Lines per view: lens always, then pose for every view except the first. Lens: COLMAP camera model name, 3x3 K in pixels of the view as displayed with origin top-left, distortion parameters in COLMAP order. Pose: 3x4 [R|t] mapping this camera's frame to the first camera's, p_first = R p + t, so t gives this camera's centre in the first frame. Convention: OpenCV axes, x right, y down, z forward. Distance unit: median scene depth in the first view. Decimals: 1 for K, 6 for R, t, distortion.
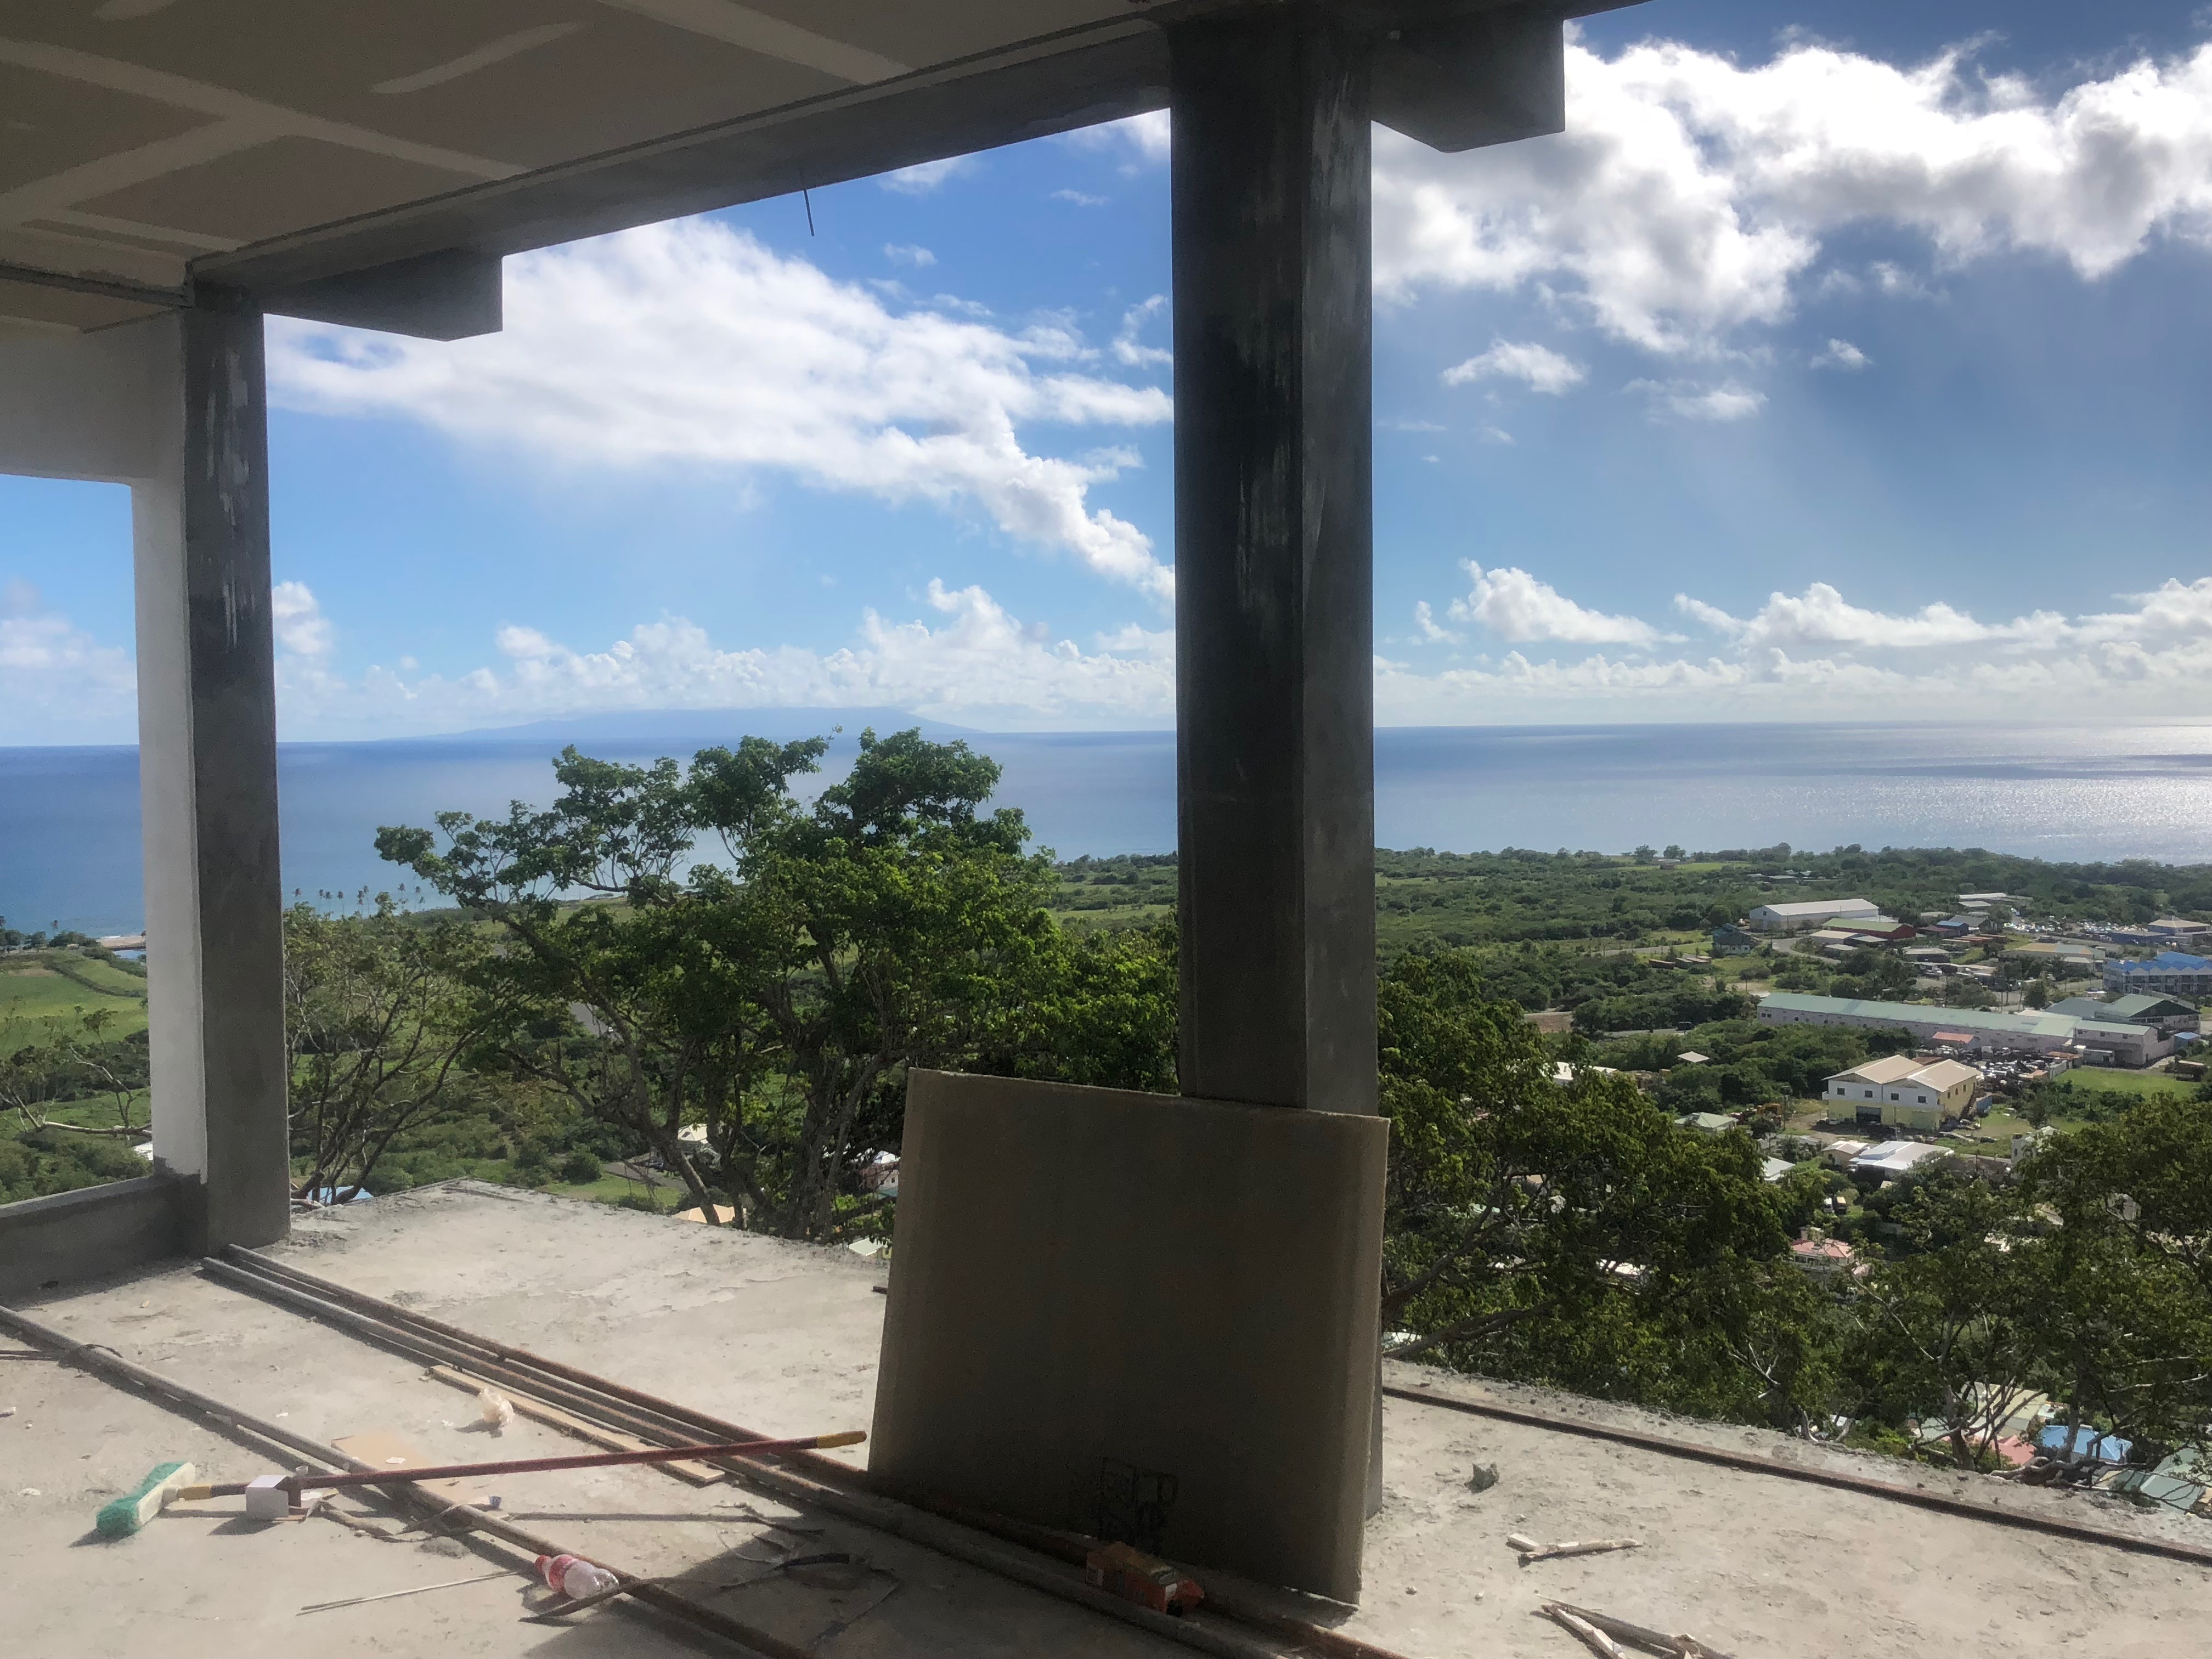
lens RADIAL K [[2097.9, 0, 1106.0], [0, 2097.9, 829.5], [0, 0, 1]] dist [-0.016894, 0.062505]
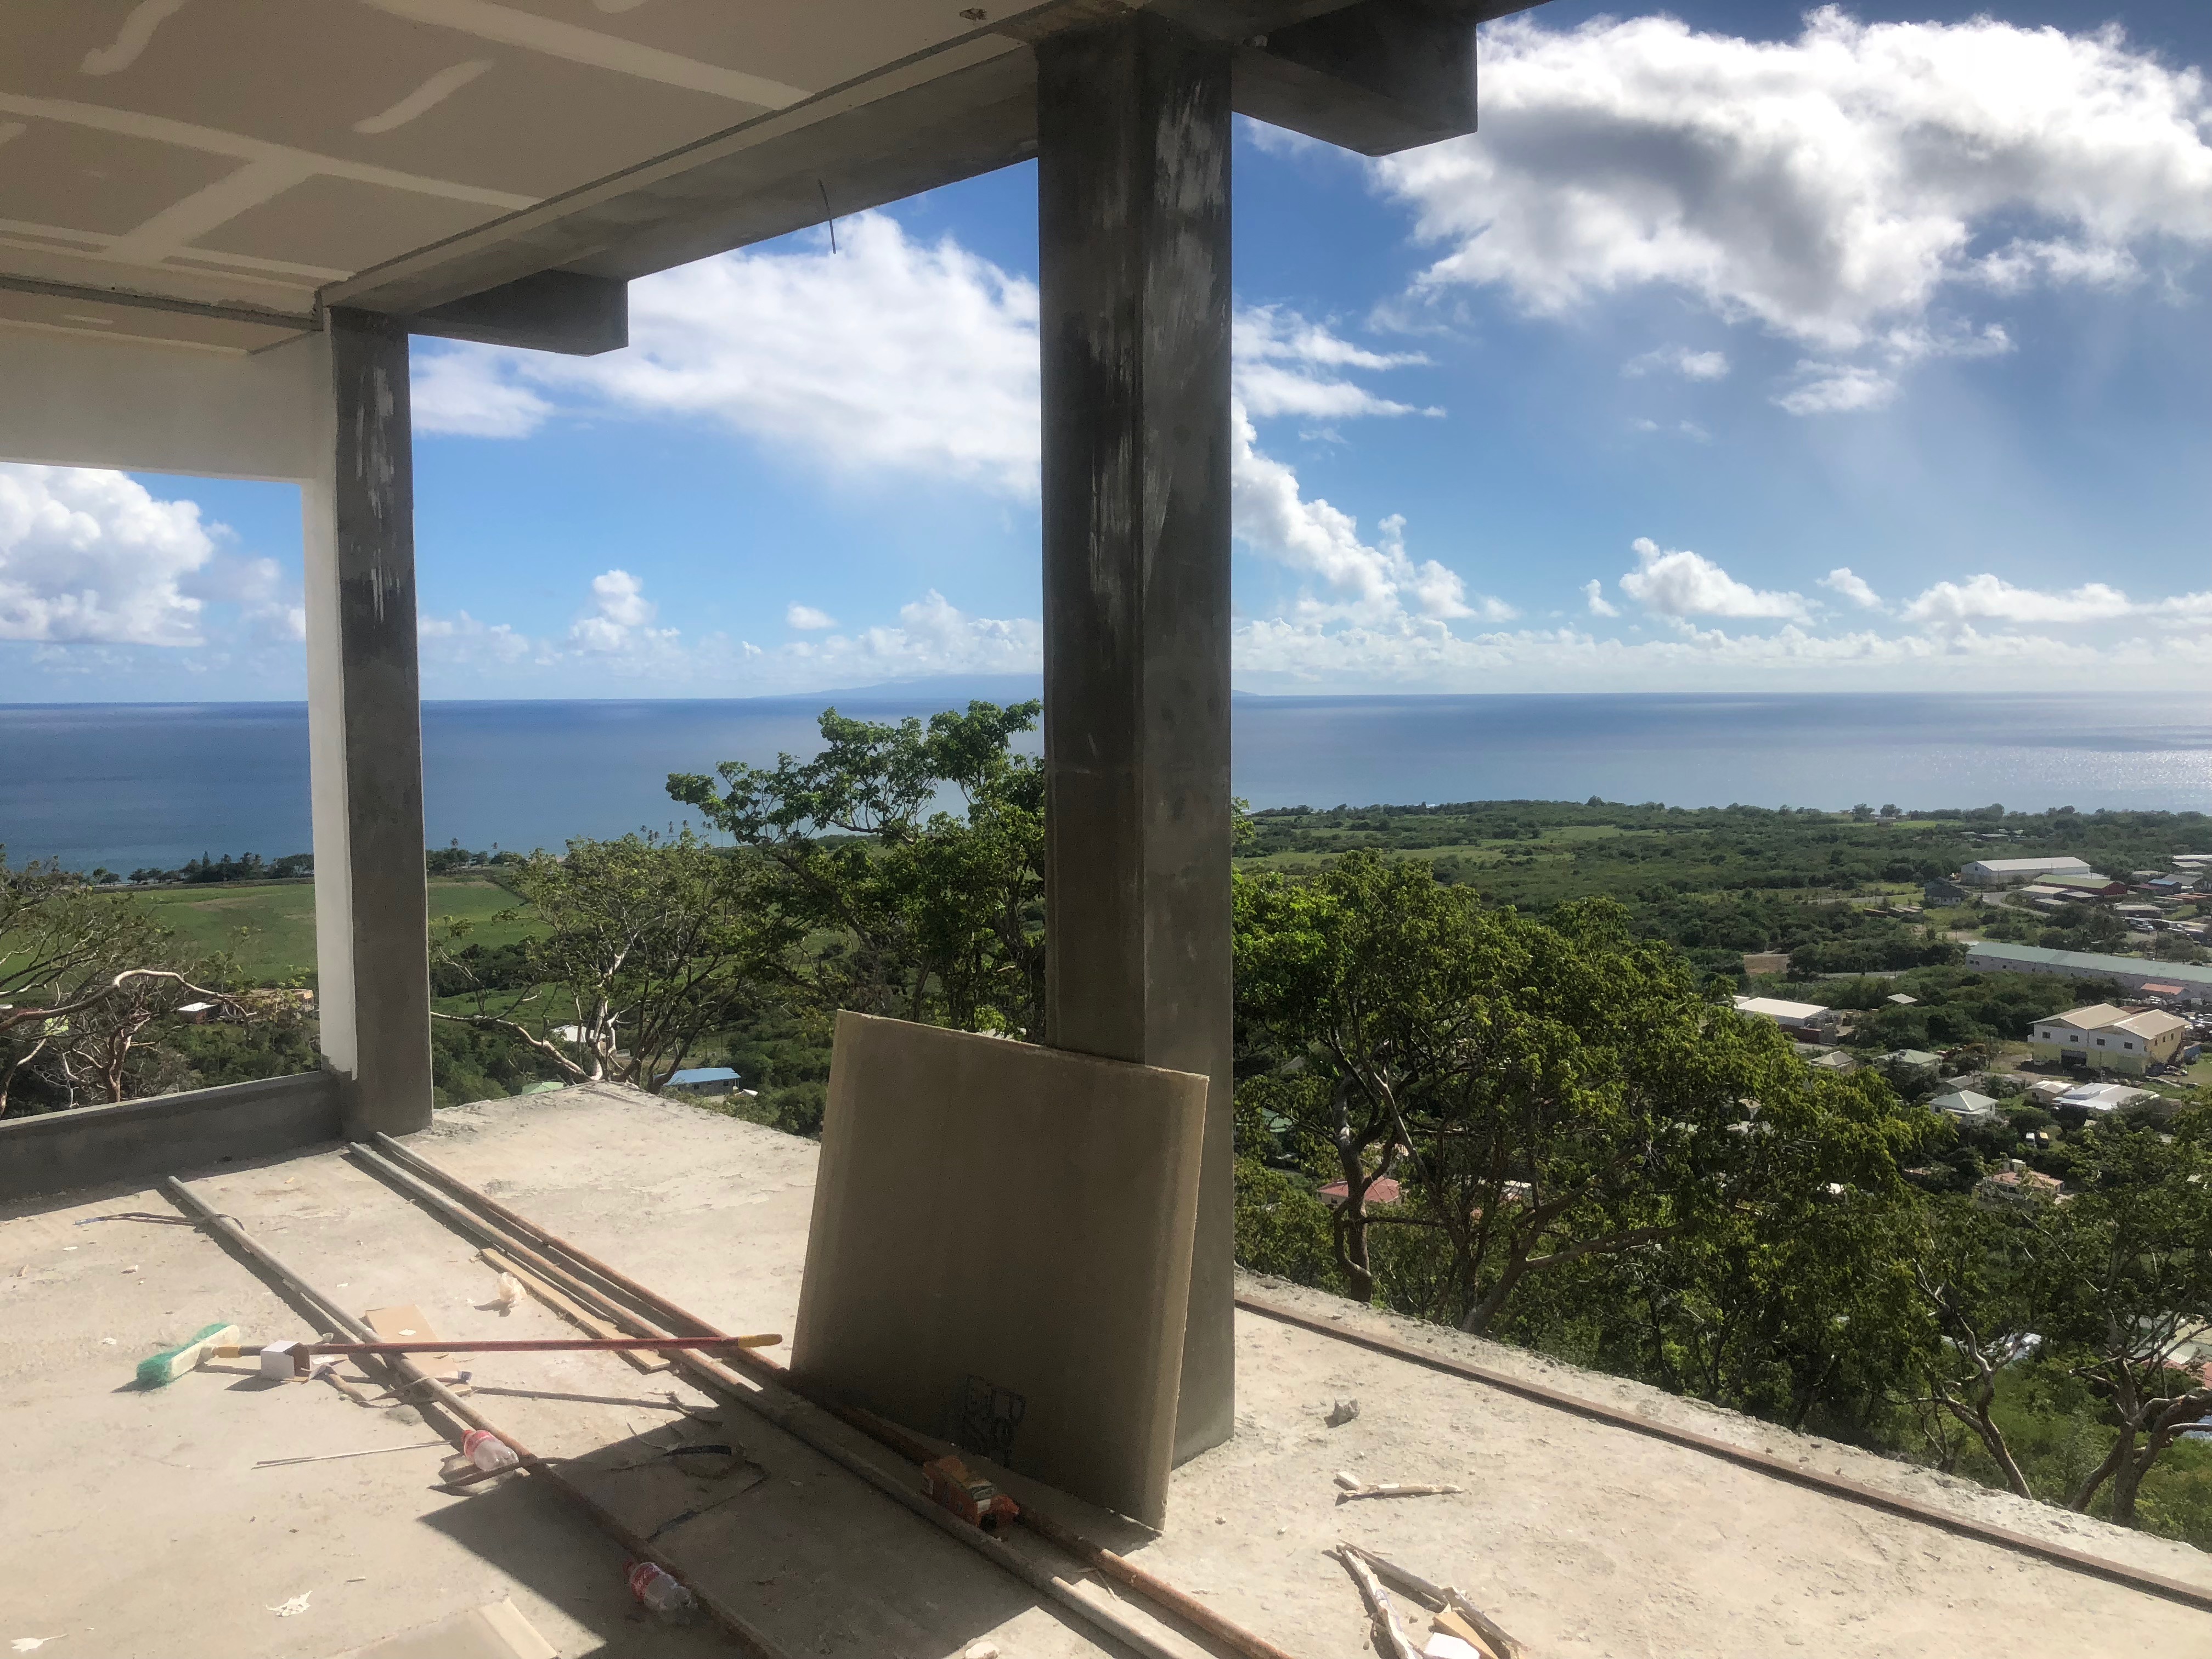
lens RADIAL K [[1827.4, 0, 1093.0], [0, 1827.4, 837.0], [0, 0, 1]] dist [-0.050000, 0.131036]
pose [[0.988221, 0.019267, -0.151814, 0.149548], [-0.014480, 0.999364, 0.032572, -0.007863], [0.152345, -0.029991, 0.987872, 0.063510]]
